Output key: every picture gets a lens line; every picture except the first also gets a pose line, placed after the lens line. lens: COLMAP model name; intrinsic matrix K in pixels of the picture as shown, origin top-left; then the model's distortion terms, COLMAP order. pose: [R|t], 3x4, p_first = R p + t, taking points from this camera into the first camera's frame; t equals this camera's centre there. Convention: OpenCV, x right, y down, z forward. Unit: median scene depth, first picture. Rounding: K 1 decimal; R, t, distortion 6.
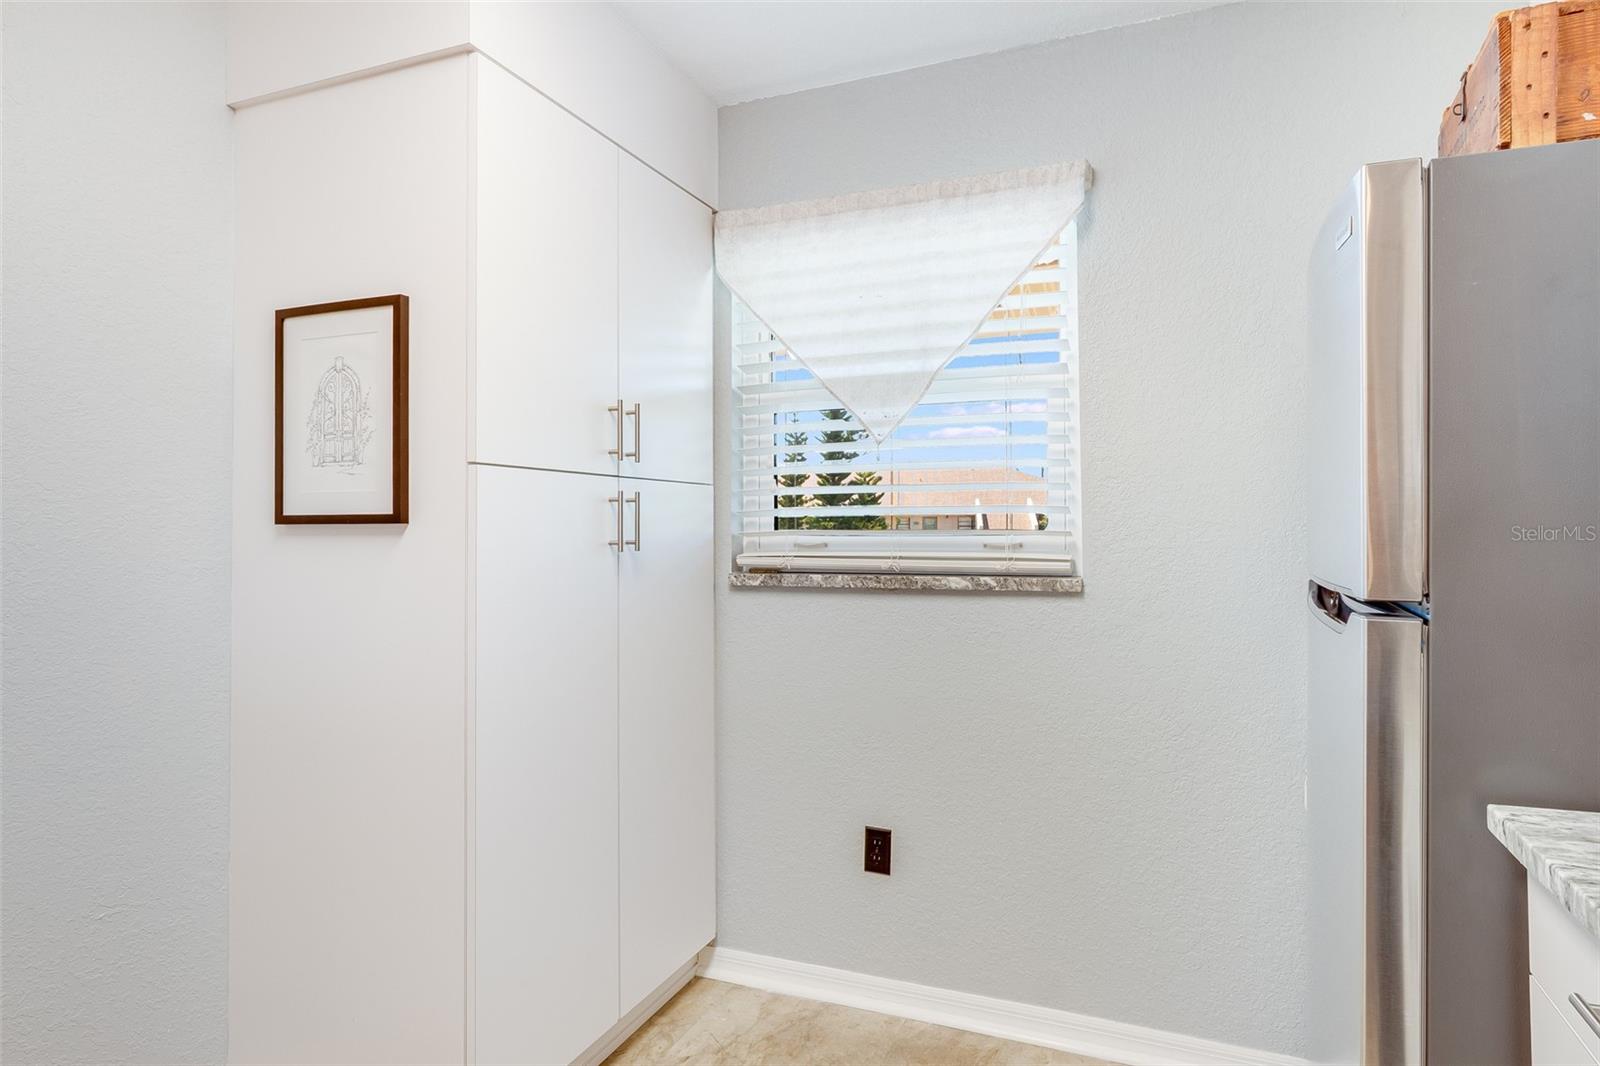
lens RADIAL K [[935.3, 0, 804.3], [0, 935.3, 511.8], [0, 0, 1]] dist [0.000088, -0.000299]
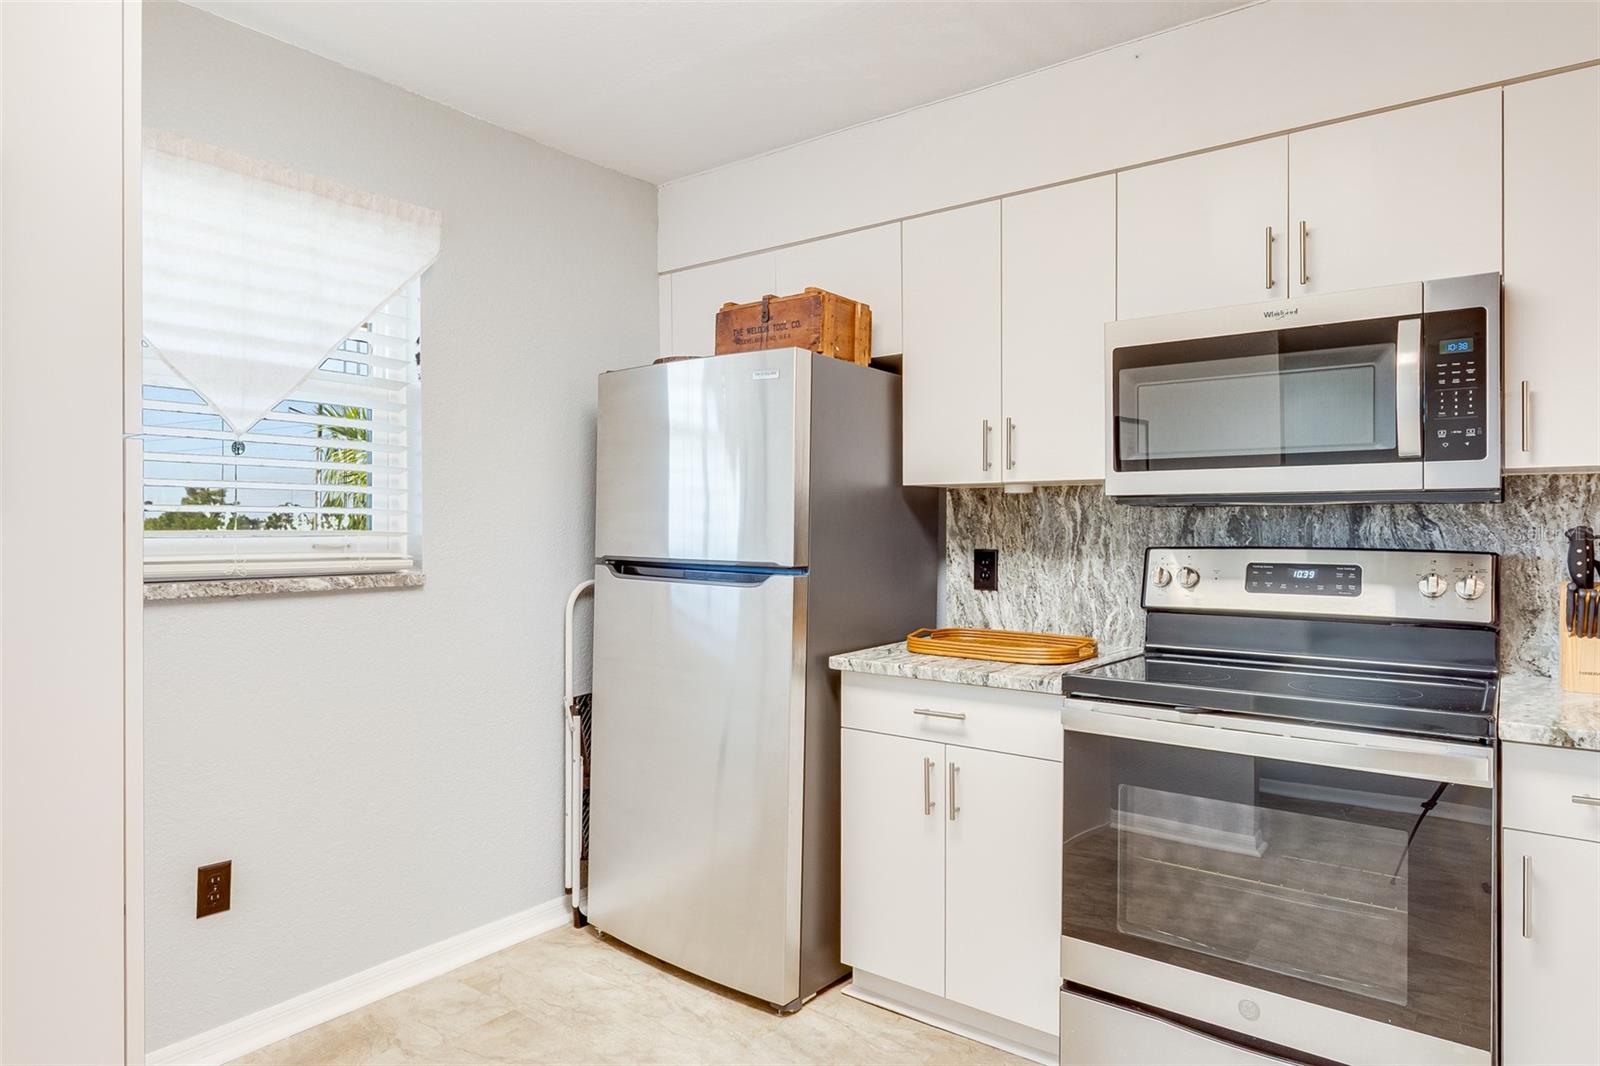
lens RADIAL K [[949.1, 0, 806.0], [0, 949.1, 529.1], [0, 0, 1]] dist [0.001789, -0.000597]
pose [[0.246375, 0.002371, 0.969172, -0.690996], [-0.021596, 0.999762, 0.003045, 0.003149], [-0.968934, -0.021681, 0.246368, 0.244840]]
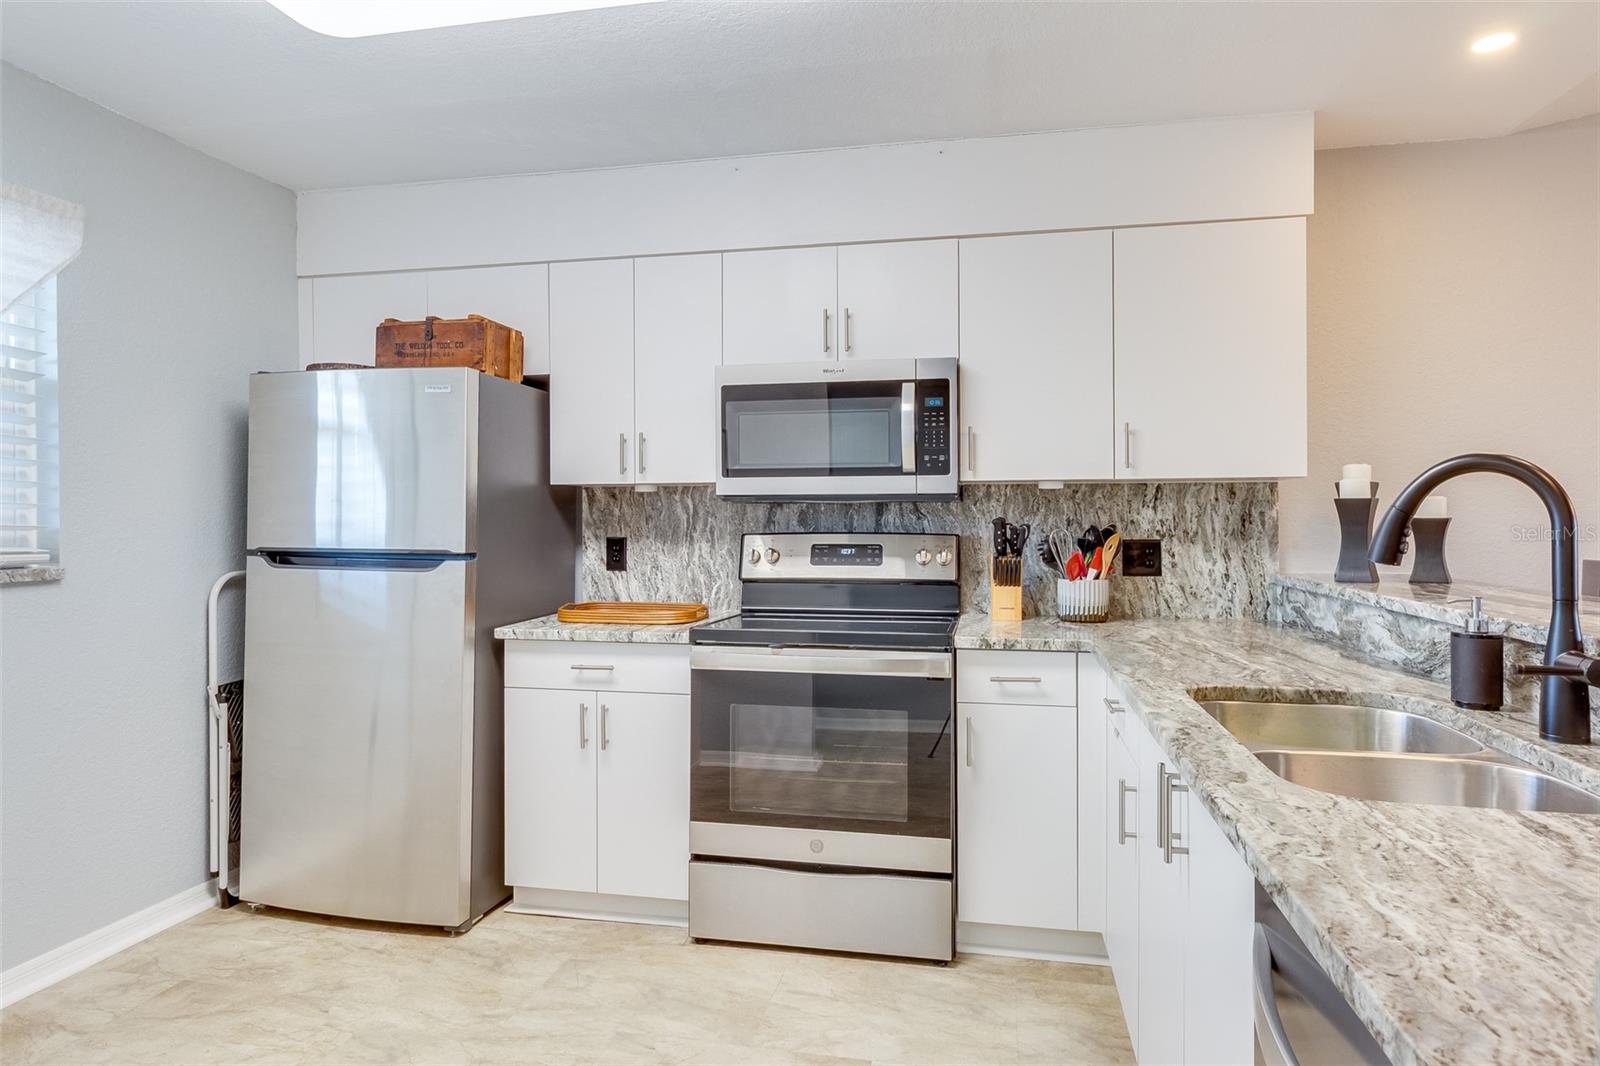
lens RADIAL K [[949.1, 0, 806.0], [0, 949.1, 529.1], [0, 0, 1]] dist [0.001789, -0.000597]
pose [[-0.193376, -0.006239, 0.981105, -0.974419], [-0.016564, 0.999858, 0.003094, 0.005717], [-0.980985, -0.015652, -0.193452, 0.318599]]
